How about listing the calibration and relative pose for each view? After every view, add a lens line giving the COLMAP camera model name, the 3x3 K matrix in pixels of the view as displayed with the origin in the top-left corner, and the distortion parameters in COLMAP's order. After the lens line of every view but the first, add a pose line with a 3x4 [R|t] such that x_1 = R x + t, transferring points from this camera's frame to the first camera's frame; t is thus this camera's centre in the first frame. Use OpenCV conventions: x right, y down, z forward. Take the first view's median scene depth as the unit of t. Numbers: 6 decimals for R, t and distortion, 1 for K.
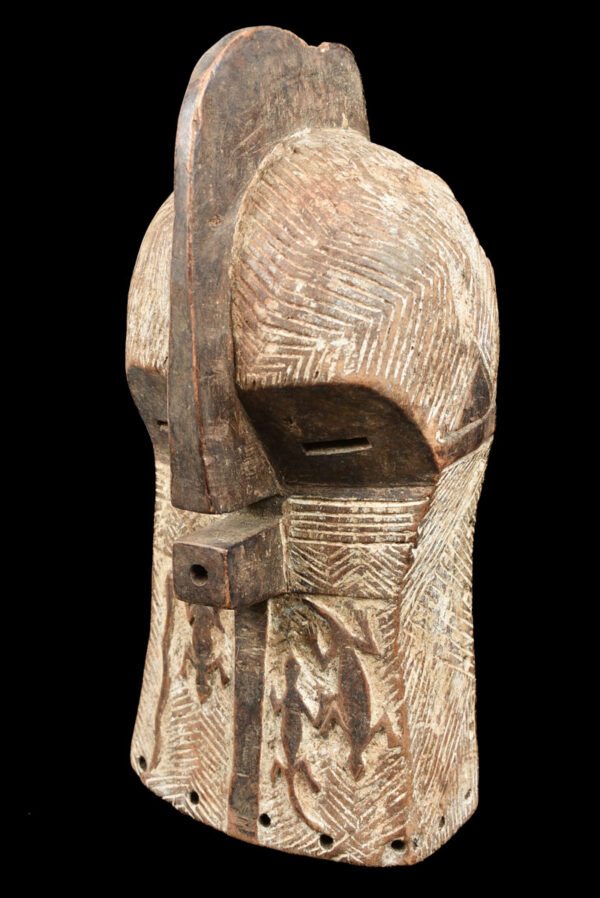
lens RADIAL K [[1160.6, 0, 295.5], [0, 1160.6, 446.4], [0, 0, 1]] dist [-0.041943, 0.000000]
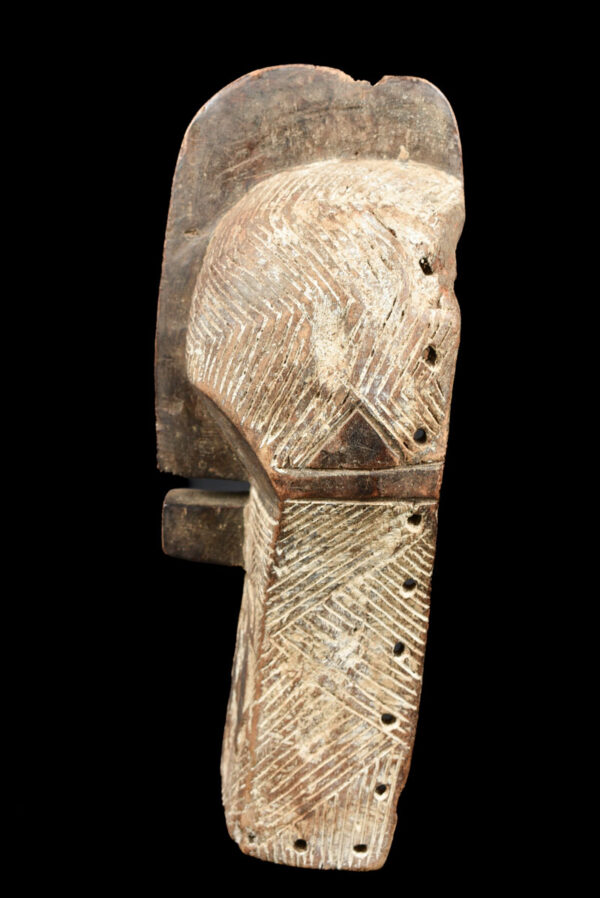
lens RADIAL K [[1160.6, 0, 300.3], [0, 1160.6, 448.7], [0, 0, 1]] dist [-0.041943, 0.000000]
pose [[0.503011, 0.272165, -0.820309, 0.978563], [-0.250379, 0.954312, 0.163093, -0.196542], [0.827219, 0.123351, 0.548173, 0.449464]]
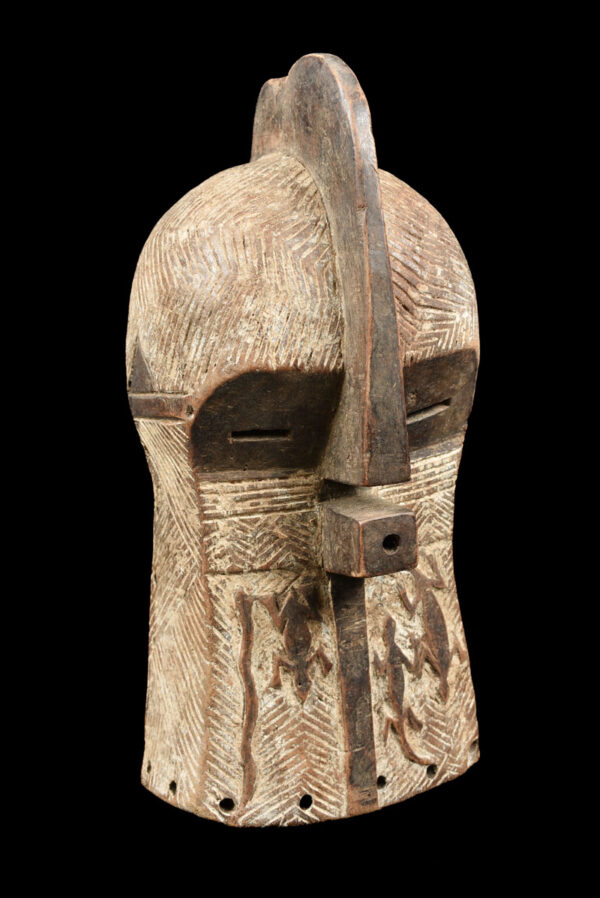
lens RADIAL K [[1160.6, 0, 301.1], [0, 1160.6, 445.3], [0, 0, 1]] dist [-0.041943, 0.000000]
pose [[0.559037, -0.149460, 0.815561, -1.011746], [0.235567, 0.971716, 0.016604, -0.016518], [-0.794975, 0.182837, 0.578434, 0.432357]]
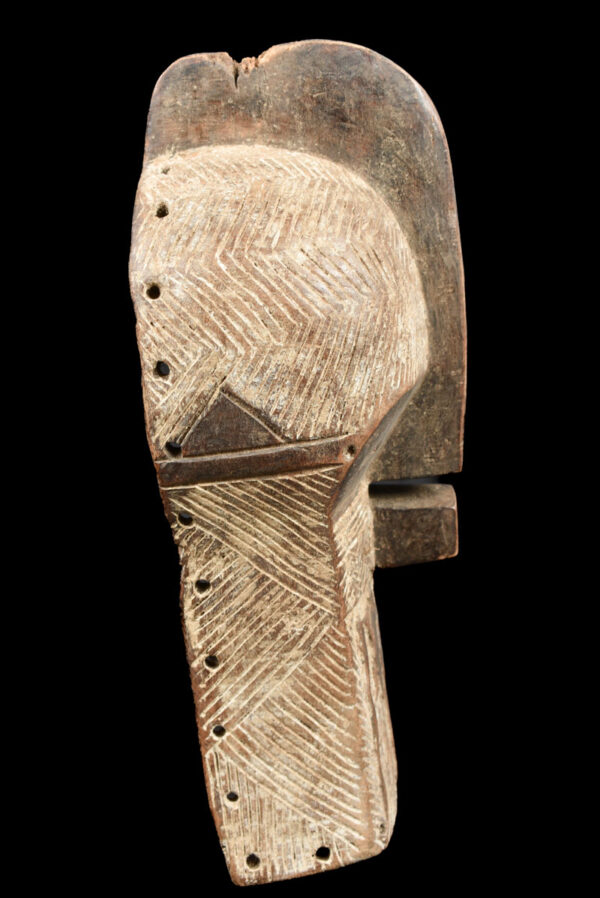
lens RADIAL K [[1160.6, 0, 300.2], [0, 1160.6, 450.2], [0, 0, 1]] dist [-0.041943, 0.000000]
pose [[-0.506258, -0.254377, 0.824012, -0.958453], [0.252964, 0.869671, 0.423888, -0.492693], [-0.824447, 0.423042, -0.375930, 1.571340]]
